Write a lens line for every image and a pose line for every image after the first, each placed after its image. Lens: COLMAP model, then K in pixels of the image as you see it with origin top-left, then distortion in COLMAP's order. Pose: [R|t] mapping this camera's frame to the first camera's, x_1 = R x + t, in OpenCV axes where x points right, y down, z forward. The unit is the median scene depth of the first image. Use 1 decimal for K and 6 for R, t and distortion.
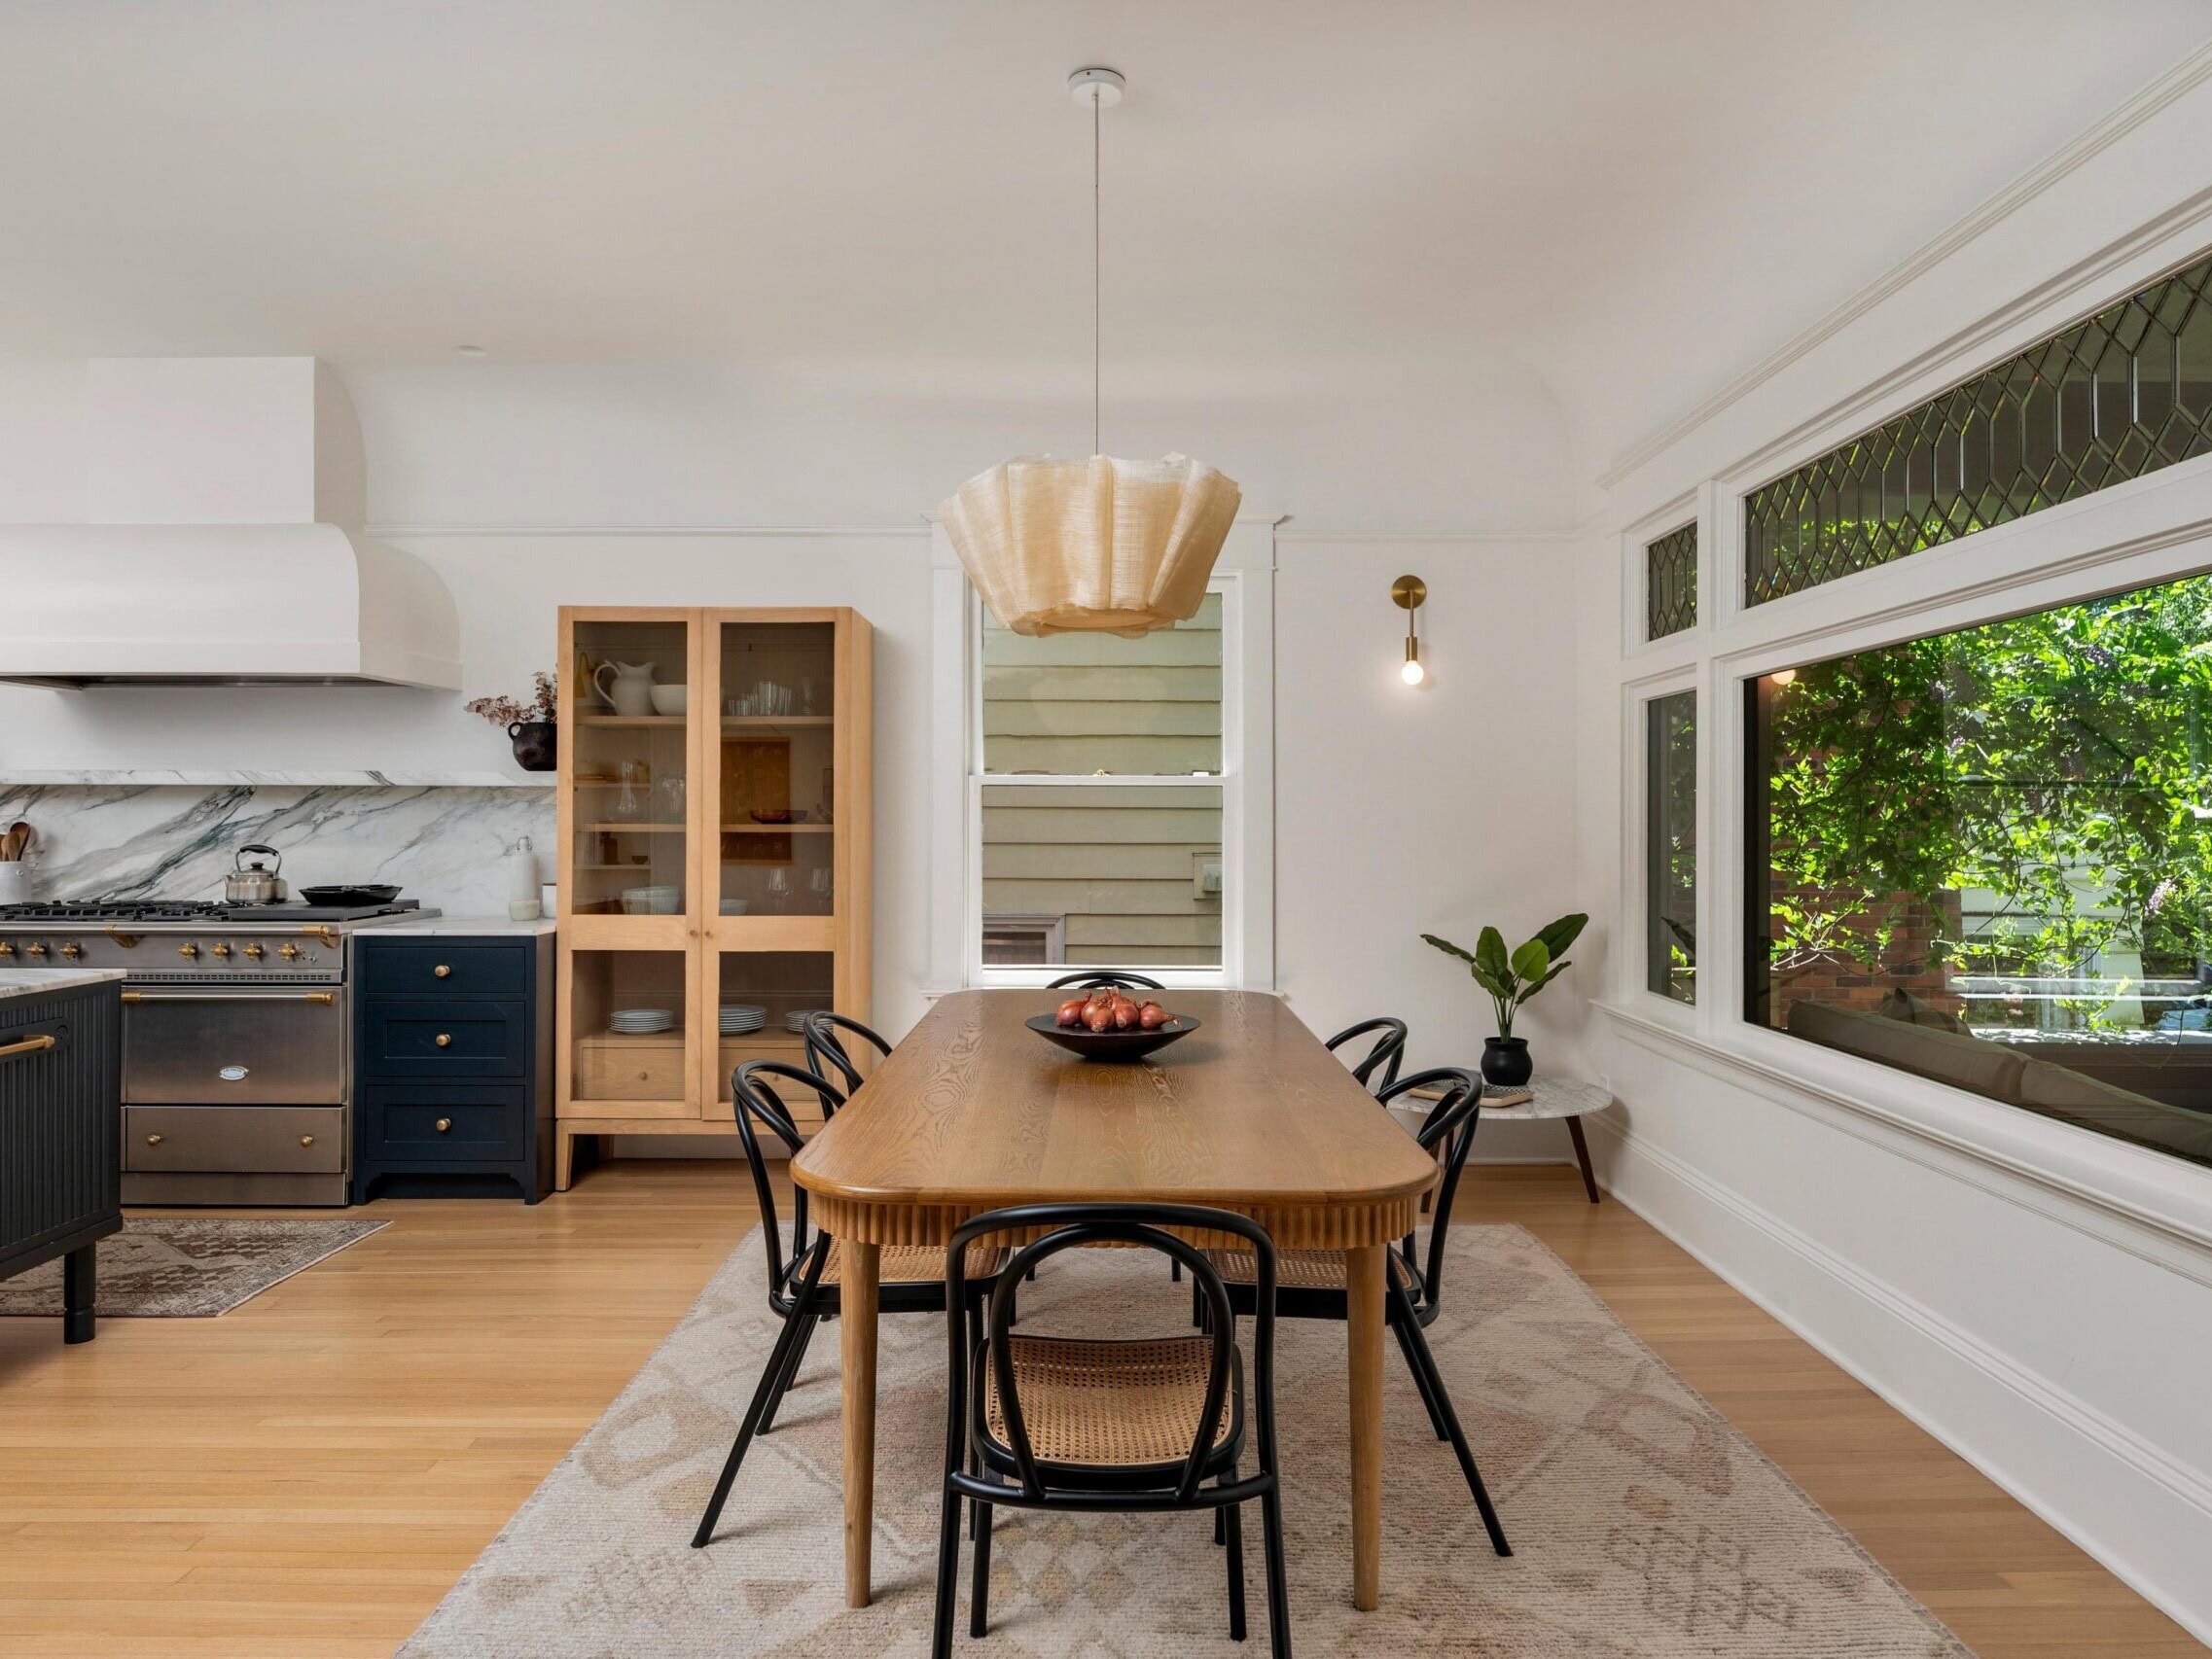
lens RADIAL K [[1438.7, 0, 1106.0], [0, 1438.7, 829.5], [0, 0, 1]] dist [0.004465, 0.002436]
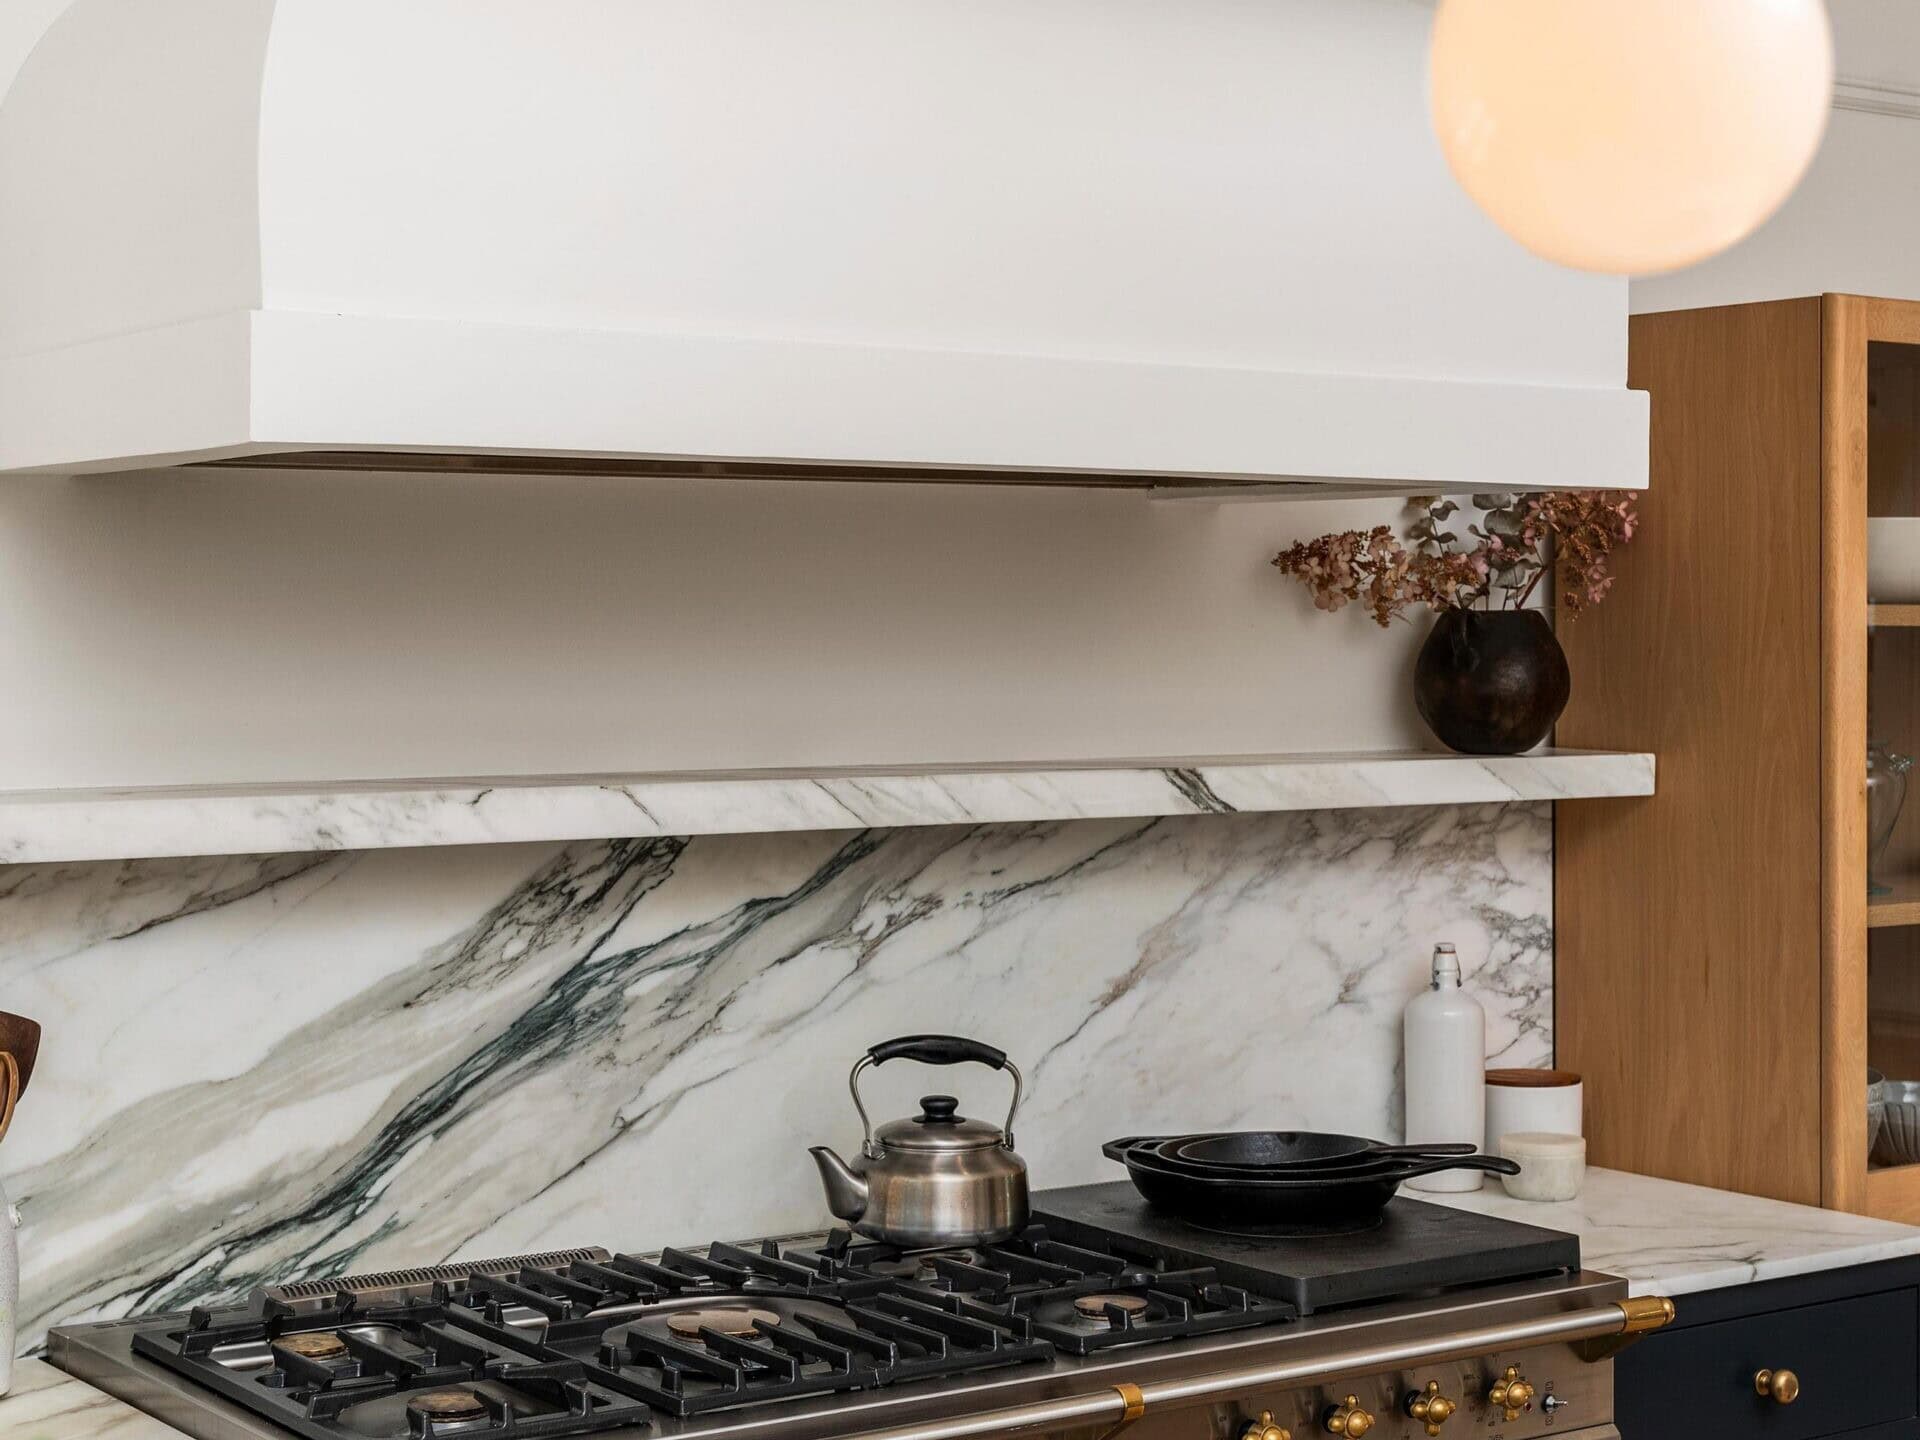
lens RADIAL K [[3292.1, 0, 998.9], [0, 3292.1, 663.1], [0, 0, 1]] dist [-0.000158, 0.024563]
pose [[0.809005, -0.009049, 0.587731, -0.925518], [0.005444, 0.999954, 0.007903, -0.066871], [-0.587776, -0.003194, 0.809018, 0.433162]]
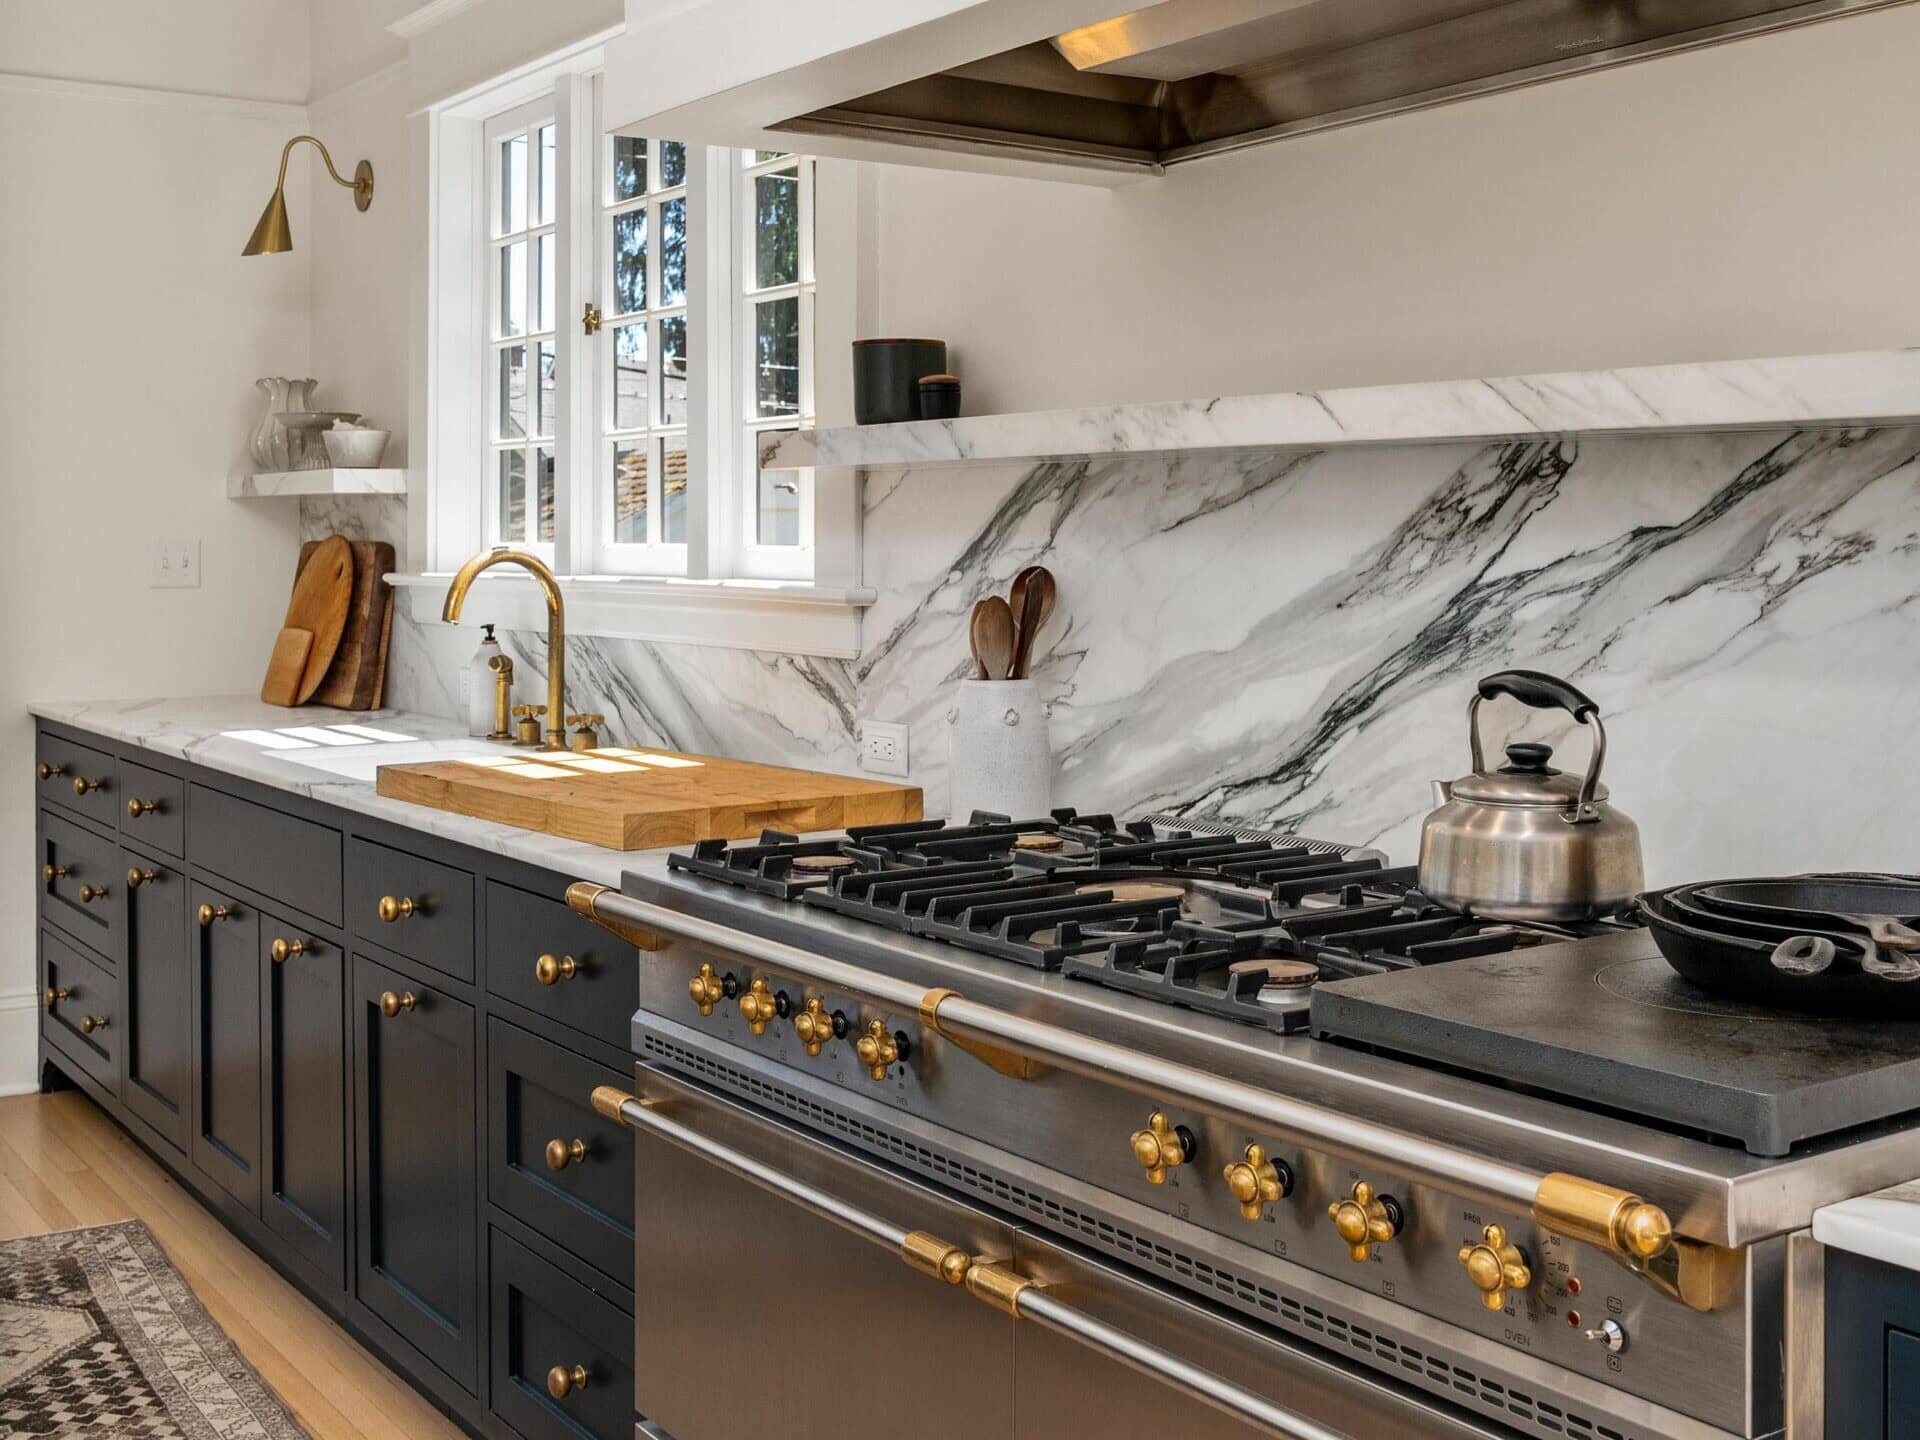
lens RADIAL K [[2210.7, 0, 962.8], [0, 2210.7, 566.0], [0, 0, 1]] dist [-0.023093, 0.037119]
pose [[0.577931, 0.009346, -0.816032, -0.320999], [-0.004429, 0.999956, 0.008316, -0.009898], [0.816074, -0.001192, 0.577946, 0.670169]]
